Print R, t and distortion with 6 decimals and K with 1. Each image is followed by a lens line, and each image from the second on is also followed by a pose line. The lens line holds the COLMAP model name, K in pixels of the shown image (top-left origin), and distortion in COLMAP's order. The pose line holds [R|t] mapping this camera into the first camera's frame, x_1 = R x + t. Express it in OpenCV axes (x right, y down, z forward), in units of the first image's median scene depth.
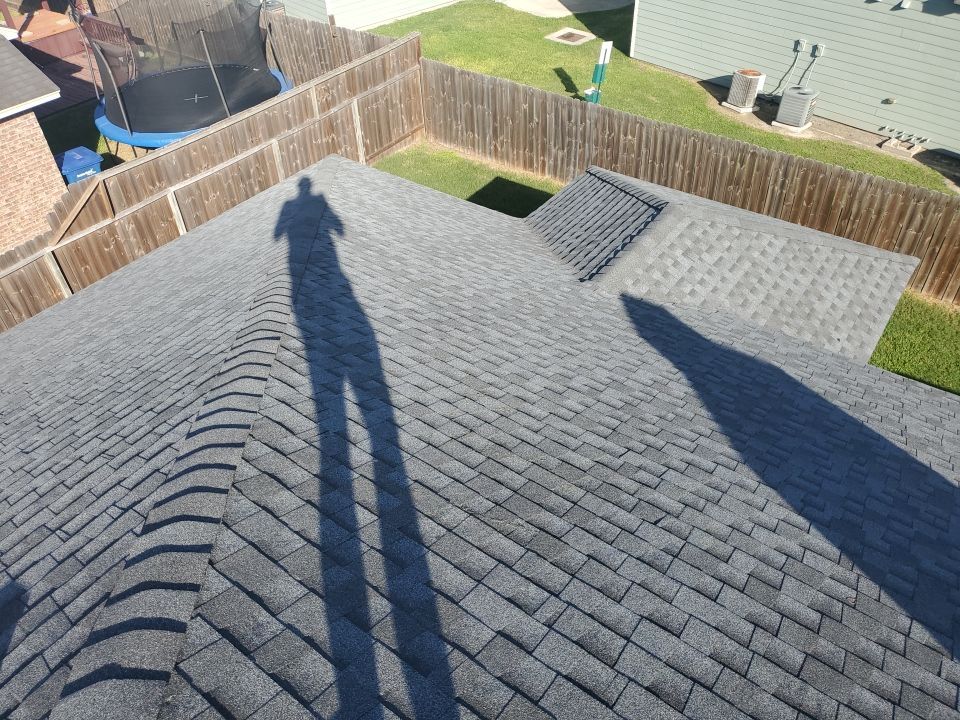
lens RADIAL K [[747.8, 0, 475.6], [0, 747.8, 352.2], [0, 0, 1]] dist [0.037504, -0.041533]
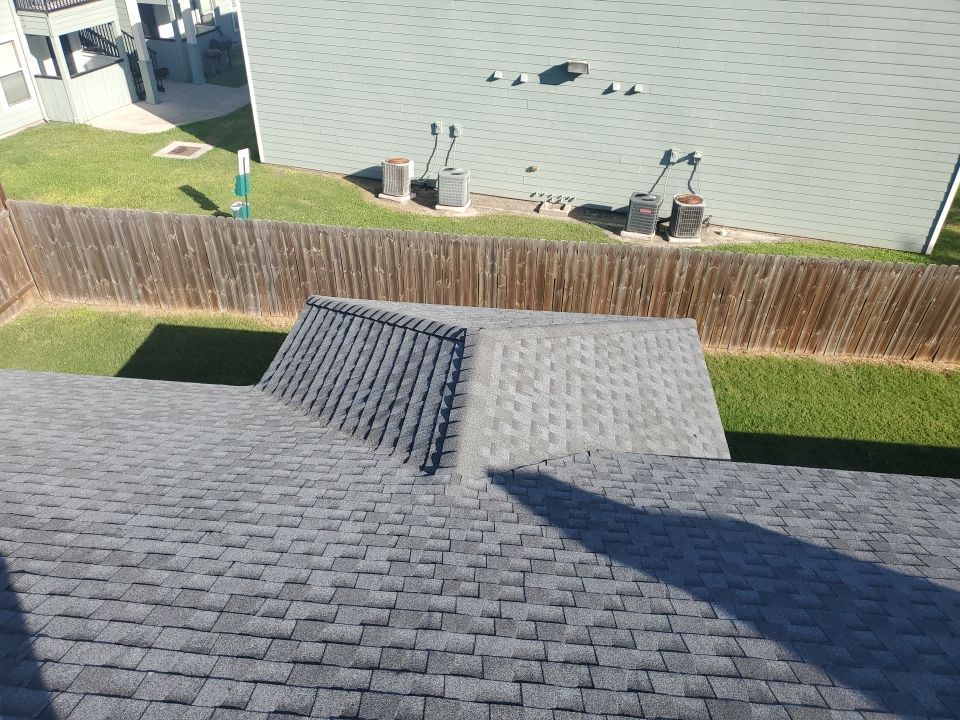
lens RADIAL K [[744.7, 0, 472.5], [0, 744.7, 365.2], [0, 0, 1]] dist [0.056634, -0.070615]
pose [[0.862363, -0.259187, 0.434917, -0.087441], [0.302099, 0.952765, -0.031213, -0.137358], [-0.406284, 0.158305, 0.899929, 0.300926]]
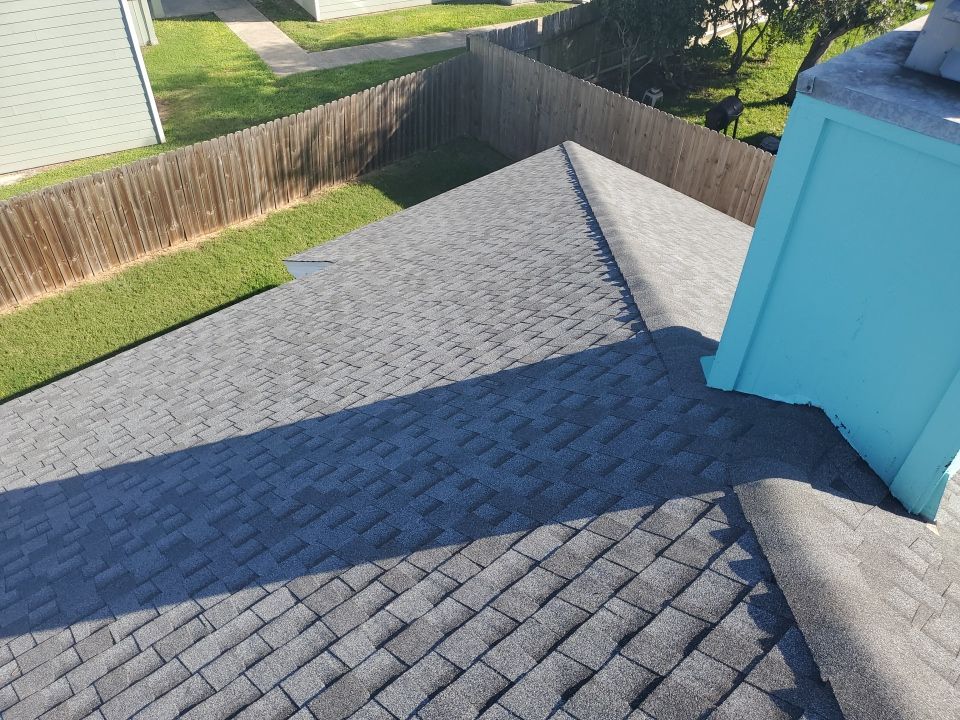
lens RADIAL K [[747.8, 0, 475.9], [0, 747.8, 365.1], [0, 0, 1]] dist [0.037504, -0.041533]
pose [[0.214172, -0.629591, 0.746824, 0.056147], [0.620719, 0.678065, 0.393618, 0.019116], [-0.754213, 0.379266, 0.536022, -0.032978]]
